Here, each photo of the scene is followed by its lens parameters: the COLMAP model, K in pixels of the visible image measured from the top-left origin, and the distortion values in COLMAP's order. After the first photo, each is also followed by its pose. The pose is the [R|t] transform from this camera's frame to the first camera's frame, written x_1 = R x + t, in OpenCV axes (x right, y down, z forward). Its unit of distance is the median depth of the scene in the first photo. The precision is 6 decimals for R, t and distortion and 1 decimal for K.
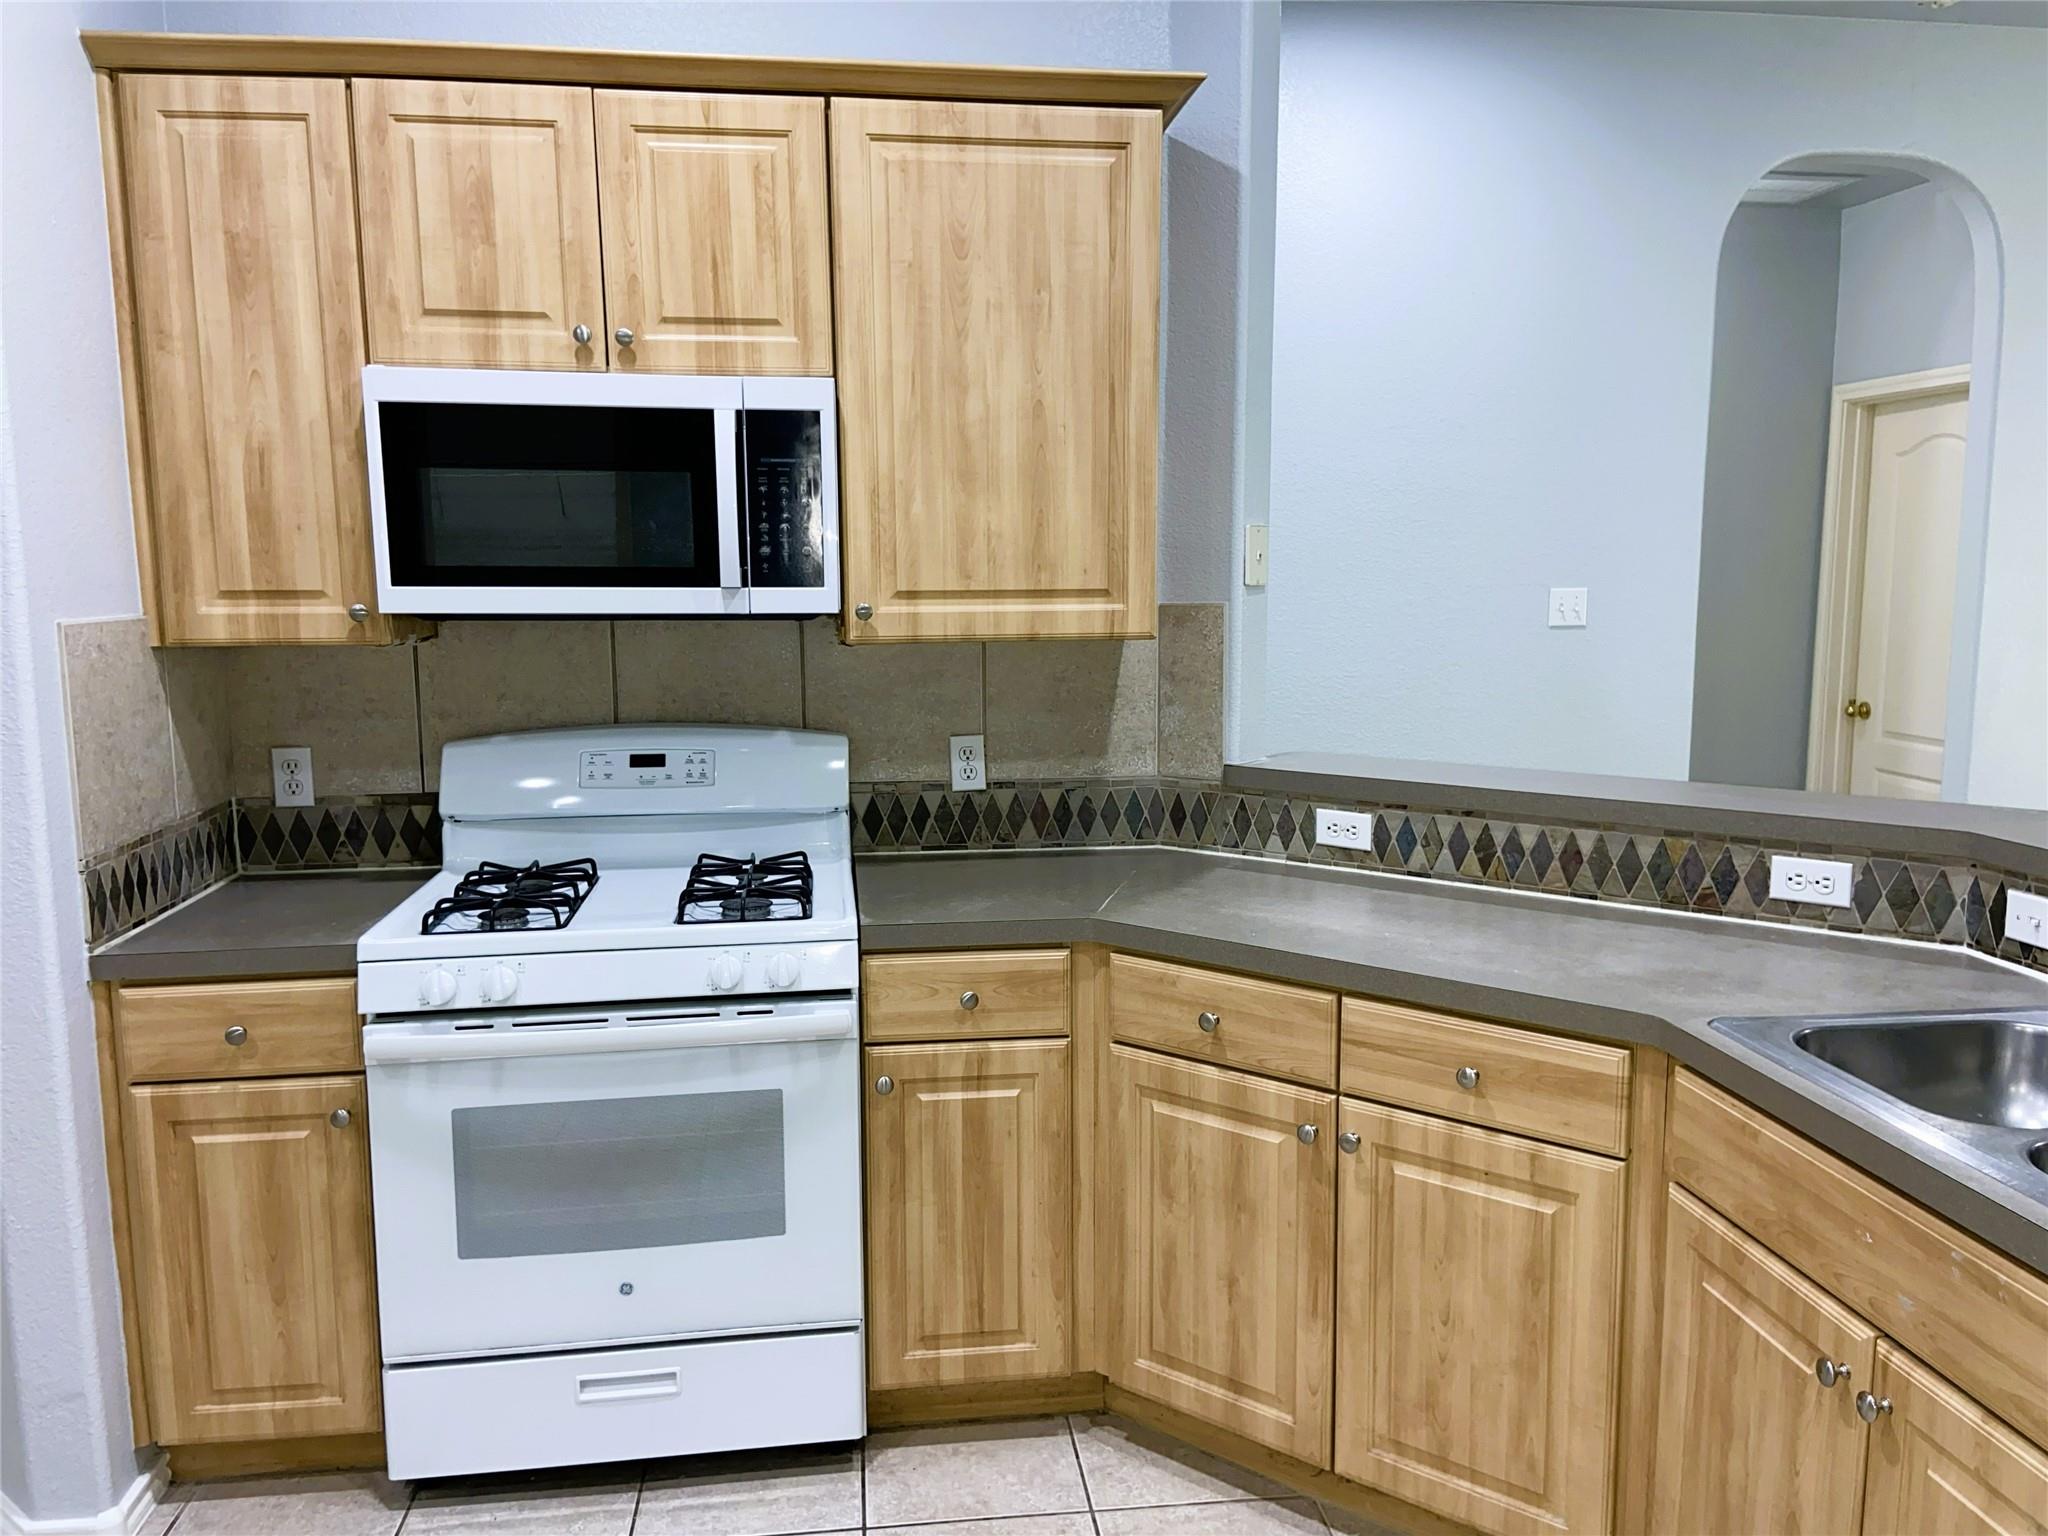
lens RADIAL K [[1527.1, 0, 1018.9], [0, 1527.1, 773.6], [0, 0, 1]] dist [0.088732, -0.100798]
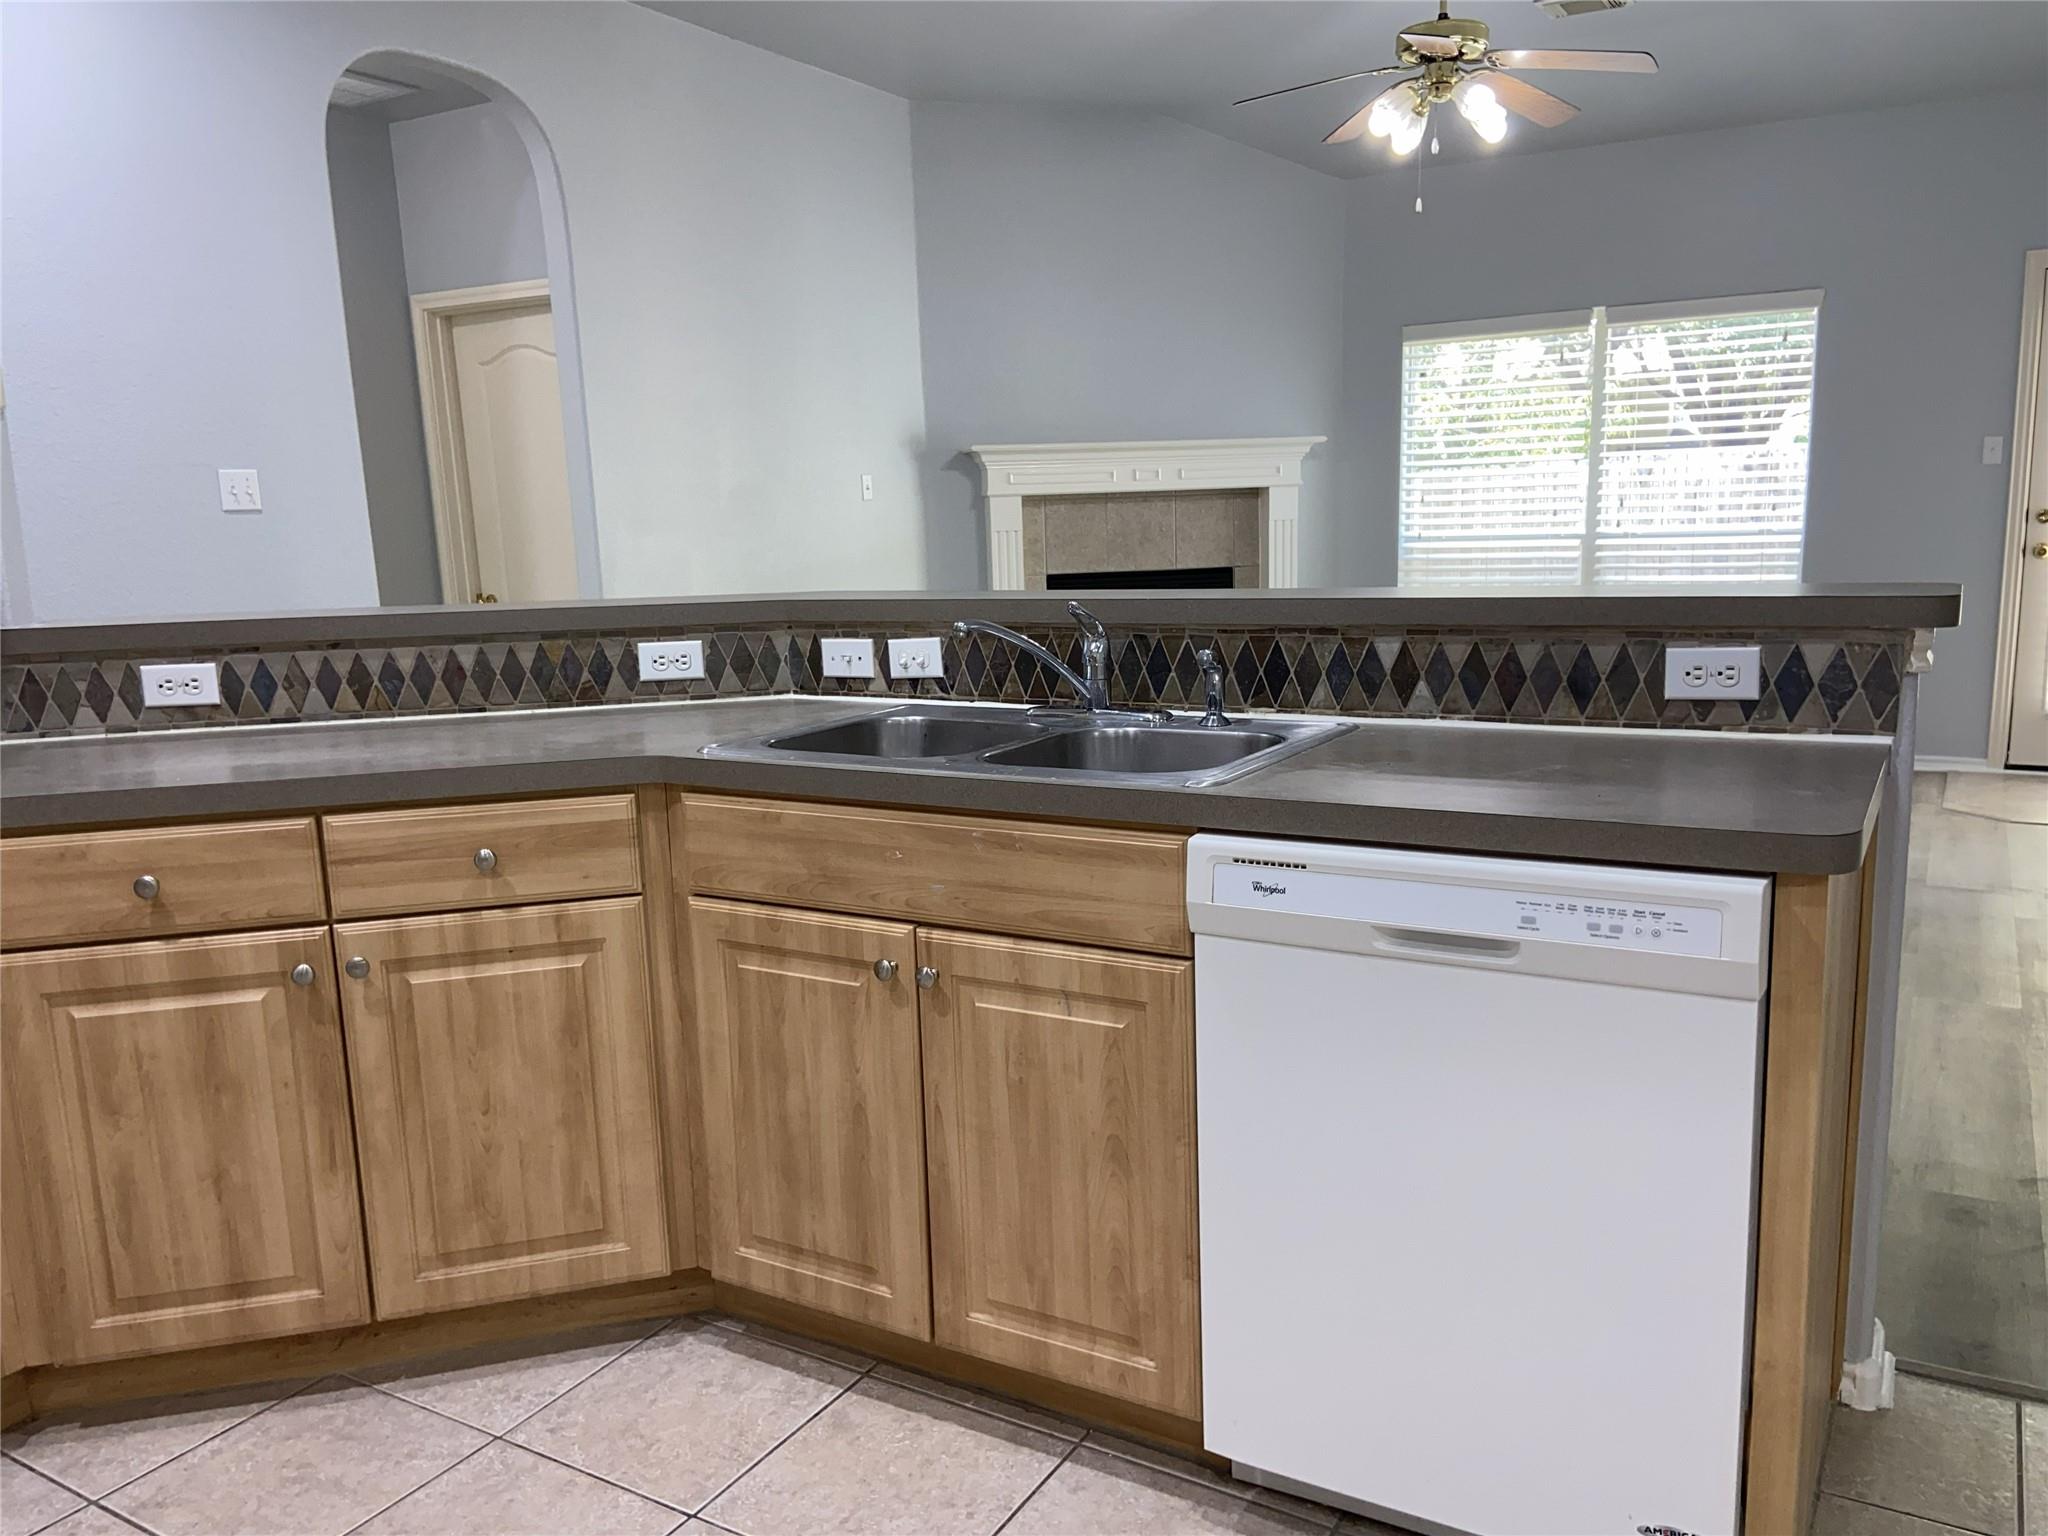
lens RADIAL K [[1527.1, 0, 1037.5], [0, 1527.1, 776.8], [0, 0, 1]] dist [0.088732, -0.100798]
pose [[0.612293, -0.155053, 0.775278, -0.217306], [0.132017, 0.986865, 0.093106, 0.081734], [-0.779531, 0.045342, 0.624720, 0.073656]]
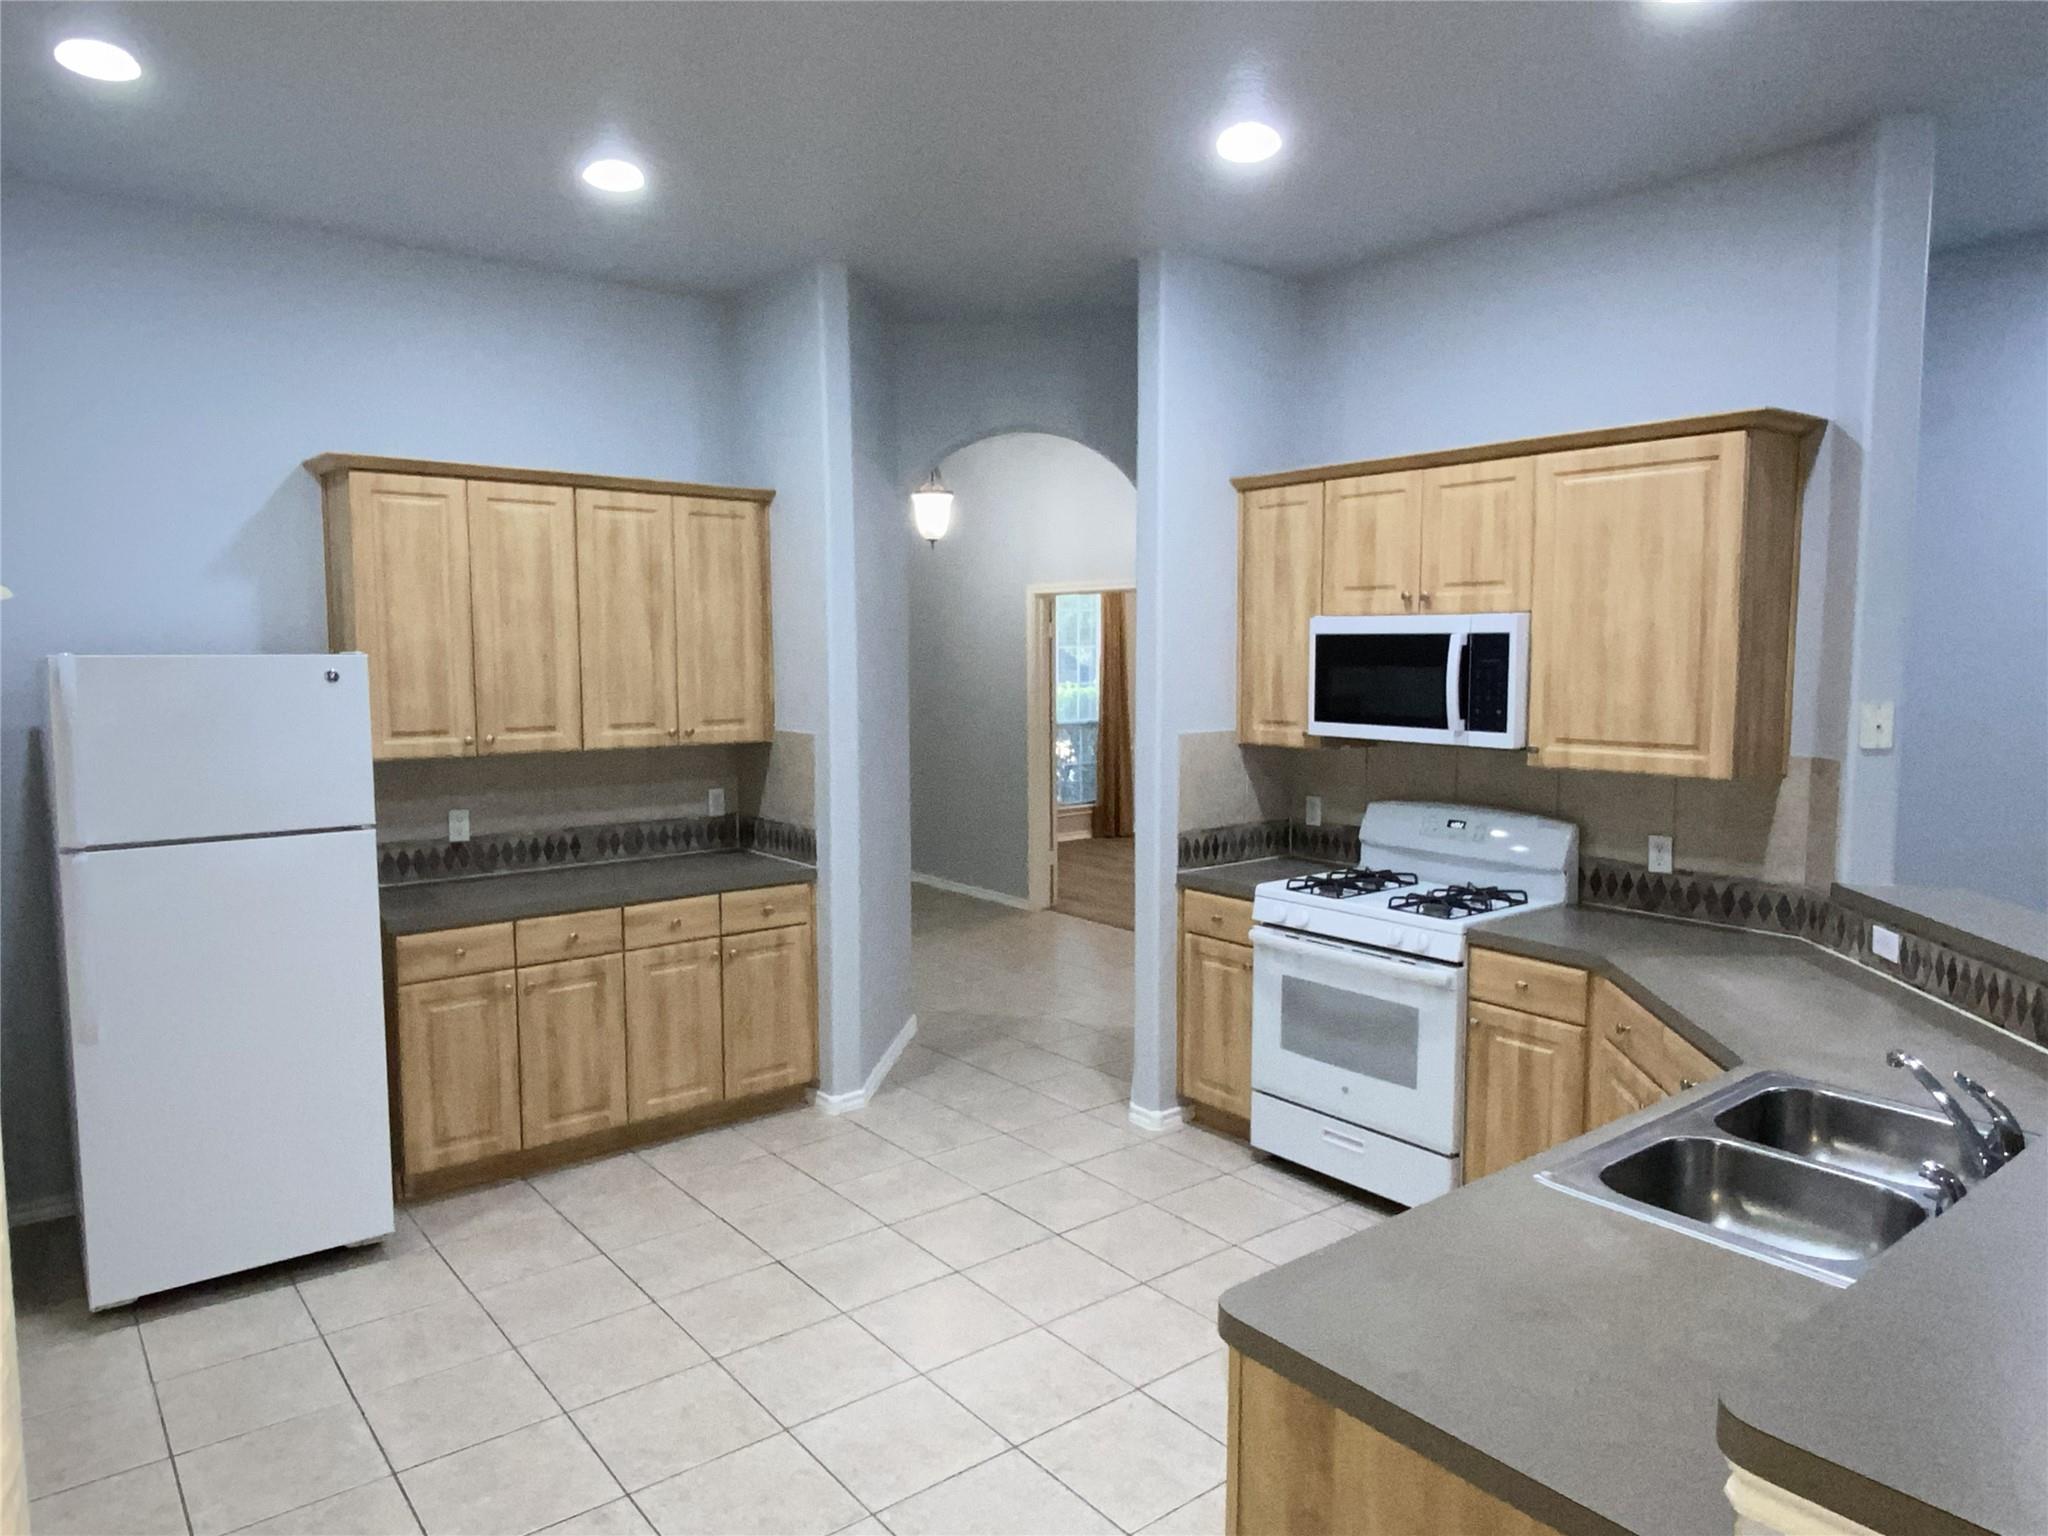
lens RADIAL K [[1283.5, 0, 1026.0], [0, 1283.5, 758.9], [0, 0, 1]] dist [0.002074, -0.002785]
pose [[0.518986, 0.079107, -0.851114, 0.862663], [-0.120969, 0.992484, 0.018482, -0.058500], [0.846179, 0.093366, 0.524655, -0.214612]]
